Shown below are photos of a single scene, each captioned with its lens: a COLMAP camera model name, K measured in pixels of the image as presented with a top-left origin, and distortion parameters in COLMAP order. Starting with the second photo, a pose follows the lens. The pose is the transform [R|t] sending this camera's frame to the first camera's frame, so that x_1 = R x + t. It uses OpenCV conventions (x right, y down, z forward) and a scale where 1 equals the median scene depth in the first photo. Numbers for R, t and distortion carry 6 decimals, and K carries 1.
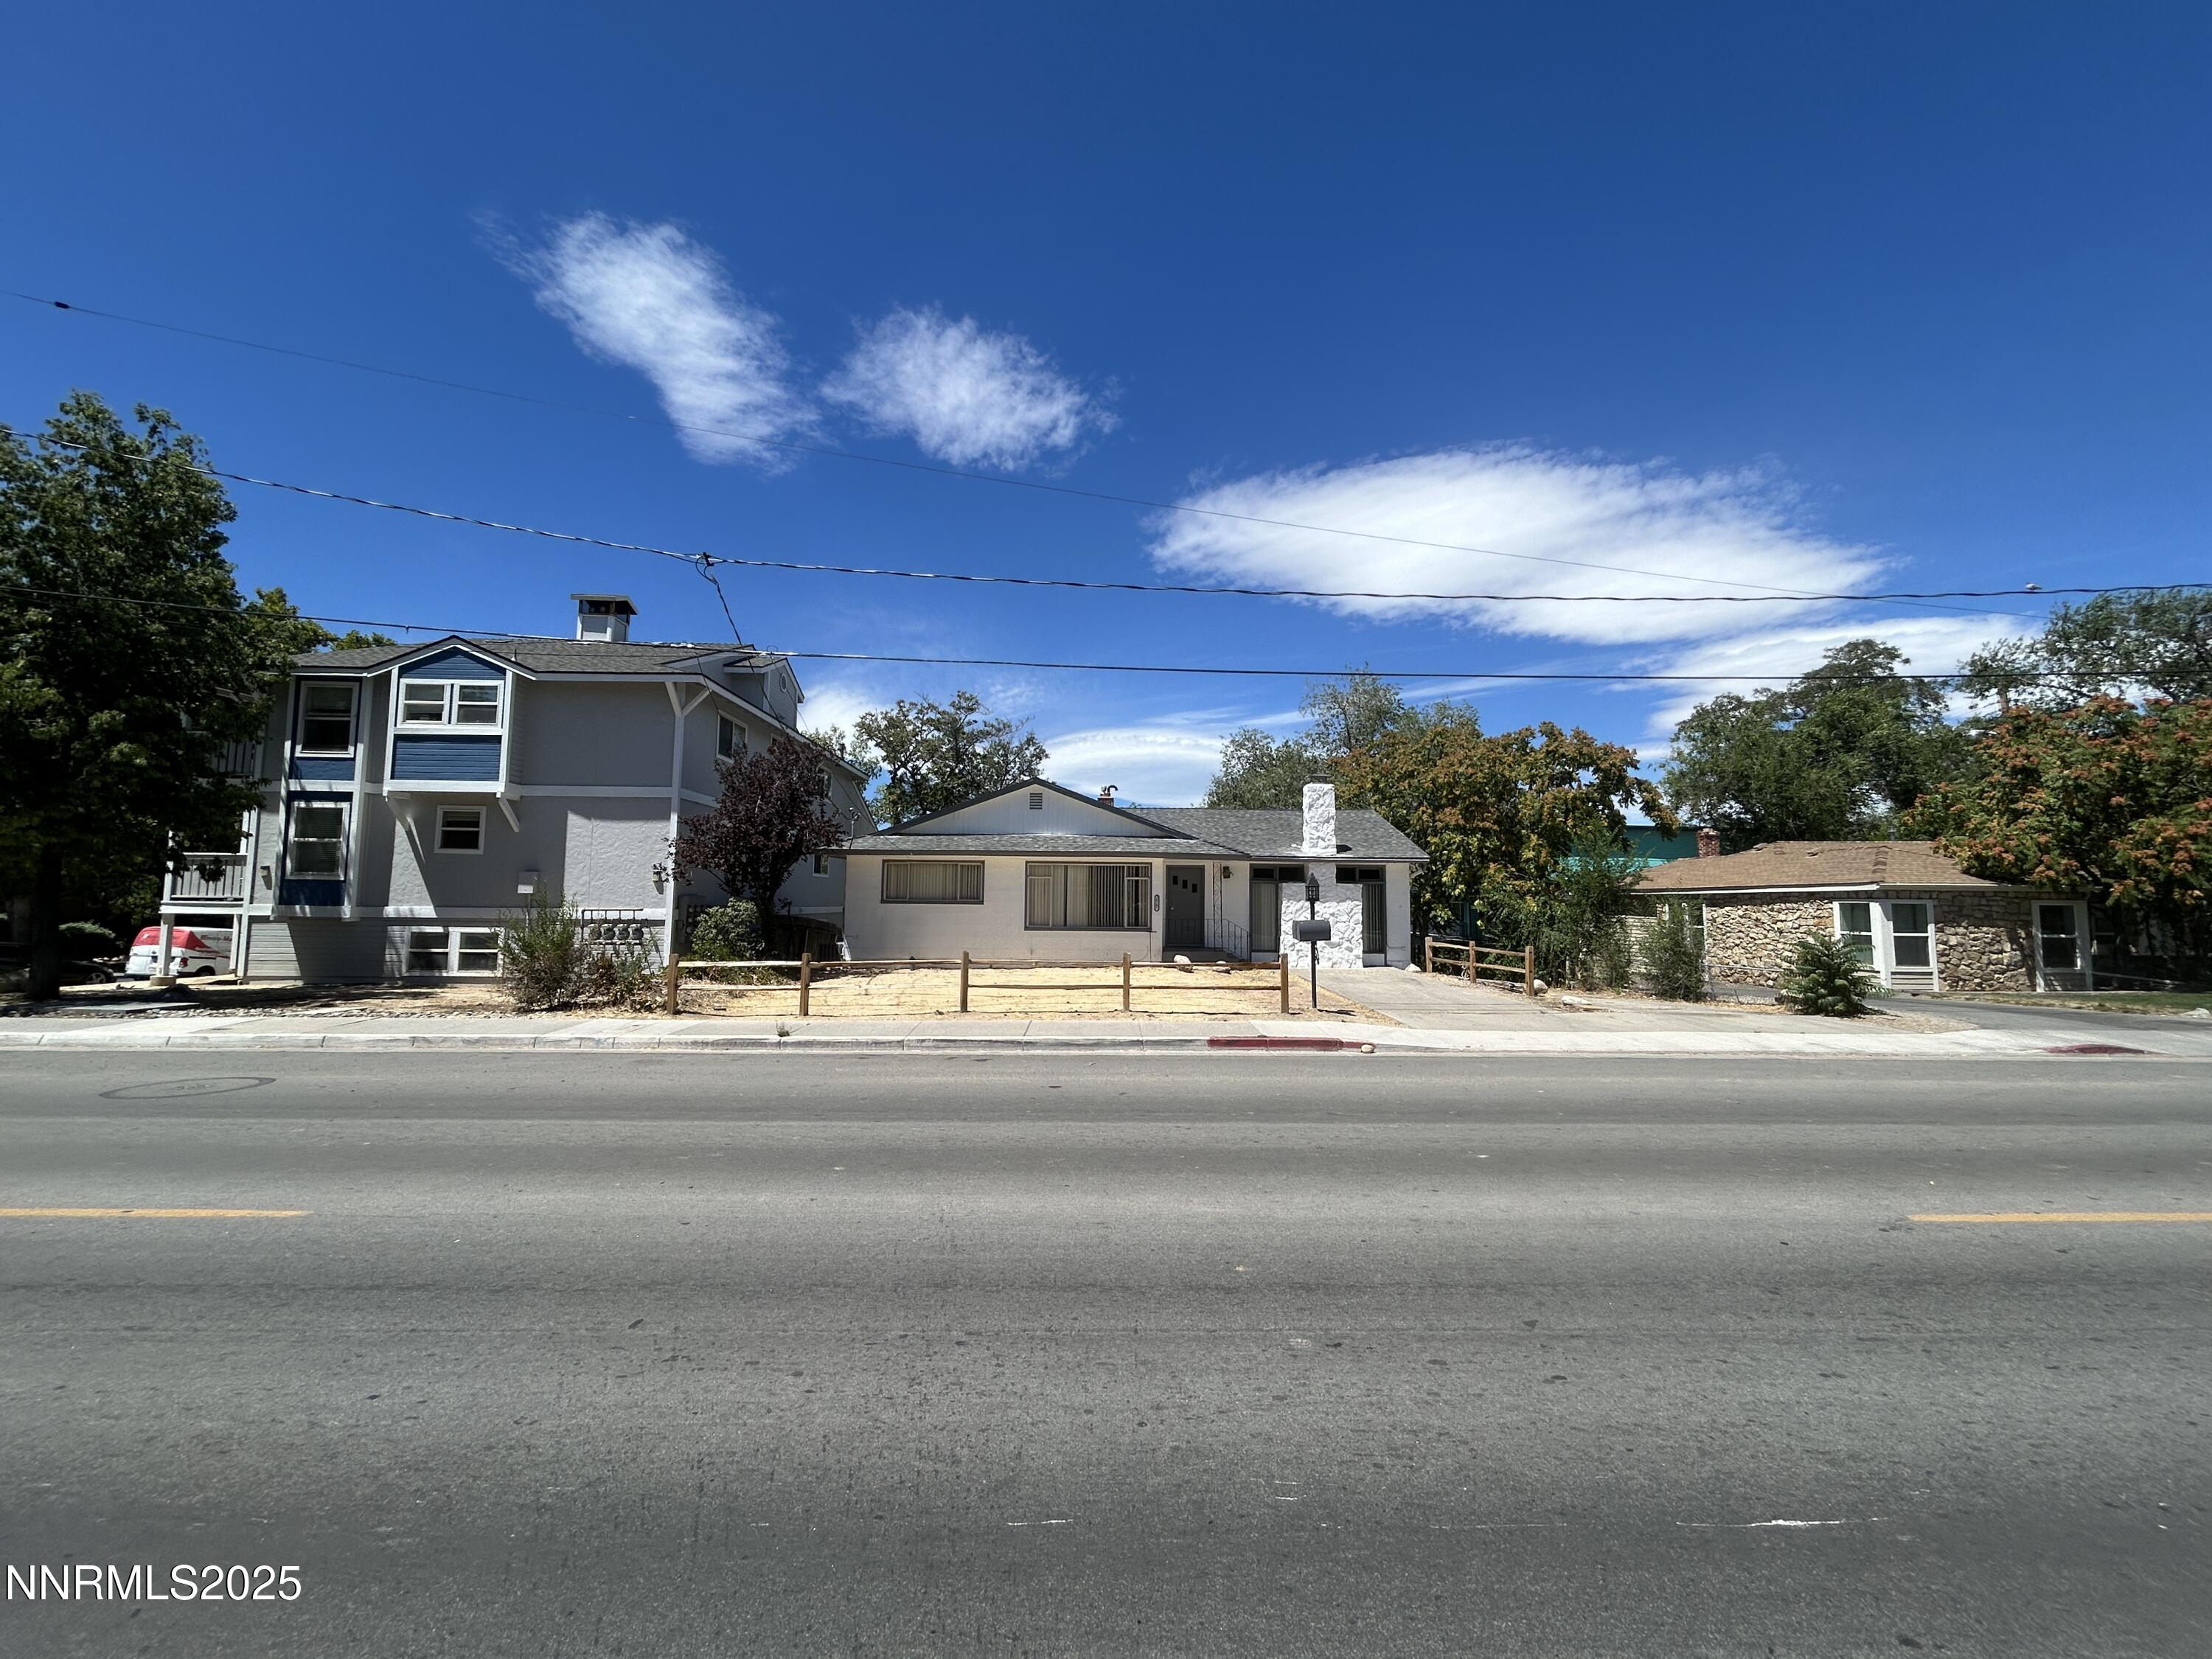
lens RADIAL K [[894.8, 0, 1106.0], [0, 894.8, 829.5], [0, 0, 1]] dist [-0.003136, 0.006211]
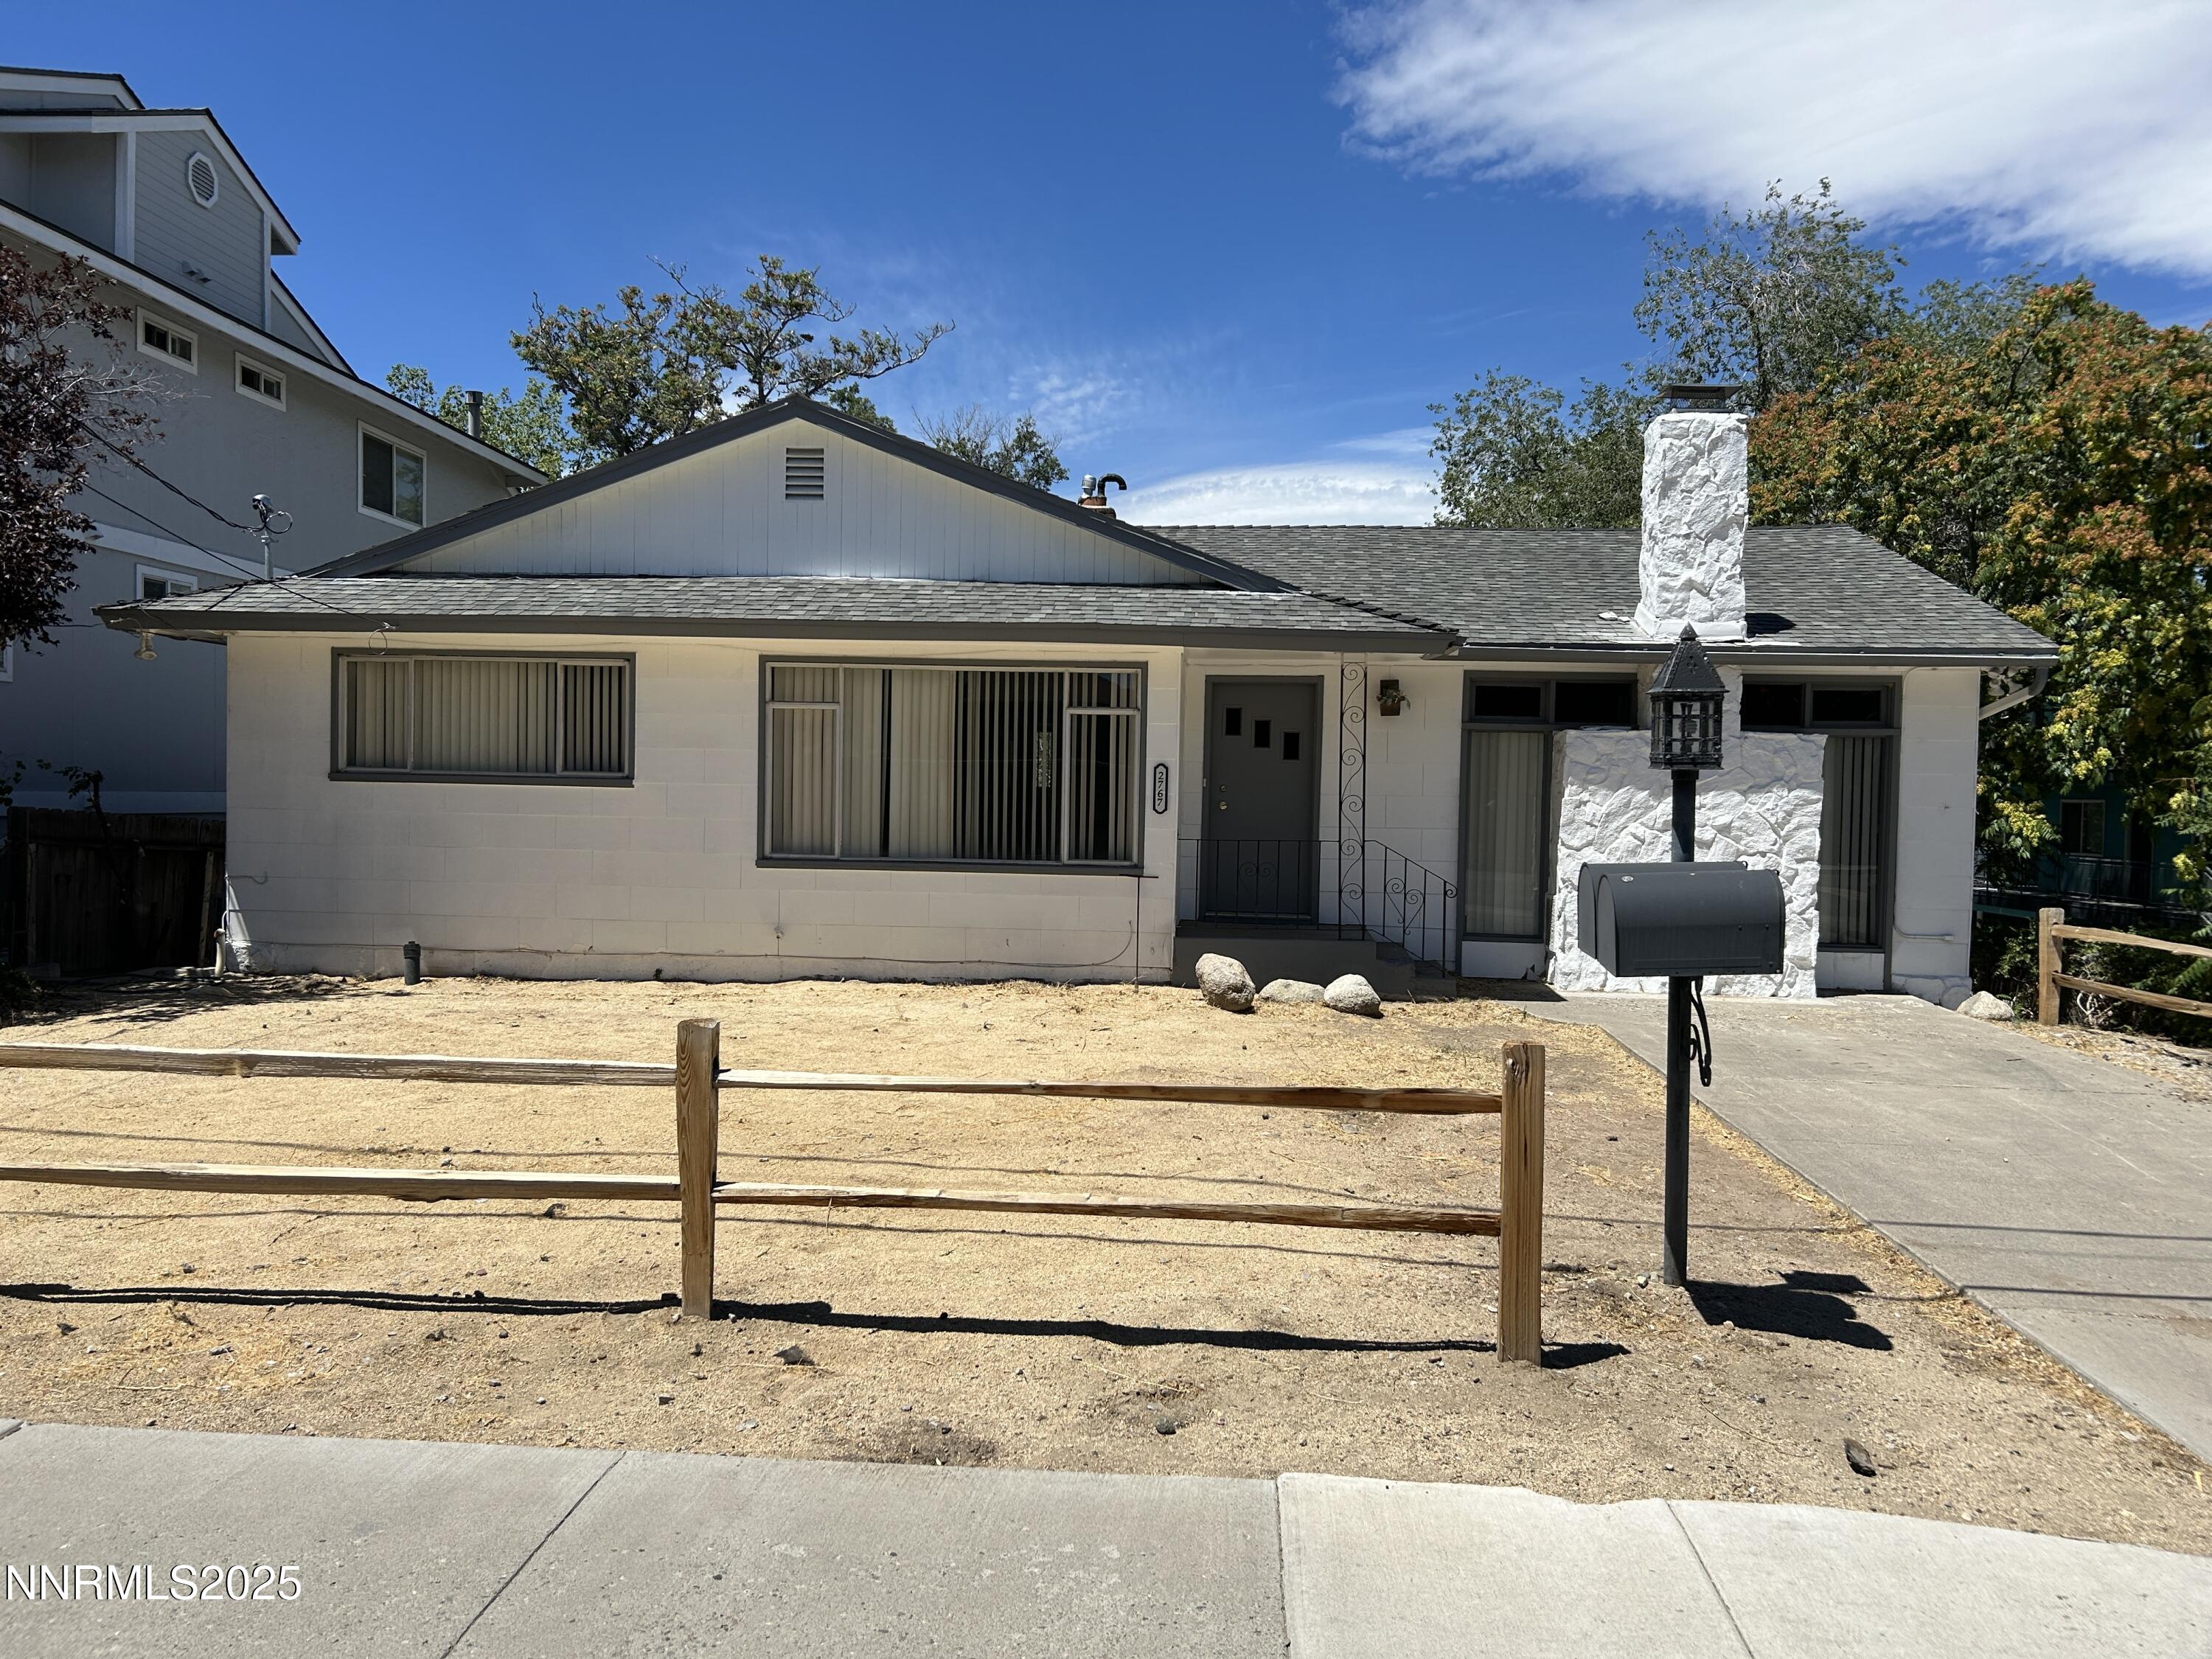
lens RADIAL K [[1644.2, 0, 1106.0], [0, 1644.2, 829.5], [0, 0, 1]] dist [0.033982, -0.004180]
pose [[0.995872, 0.012336, -0.089927, 0.088649], [-0.003025, 0.994683, 0.102942, 0.035626], [0.090719, -0.102245, 0.990614, 0.405455]]
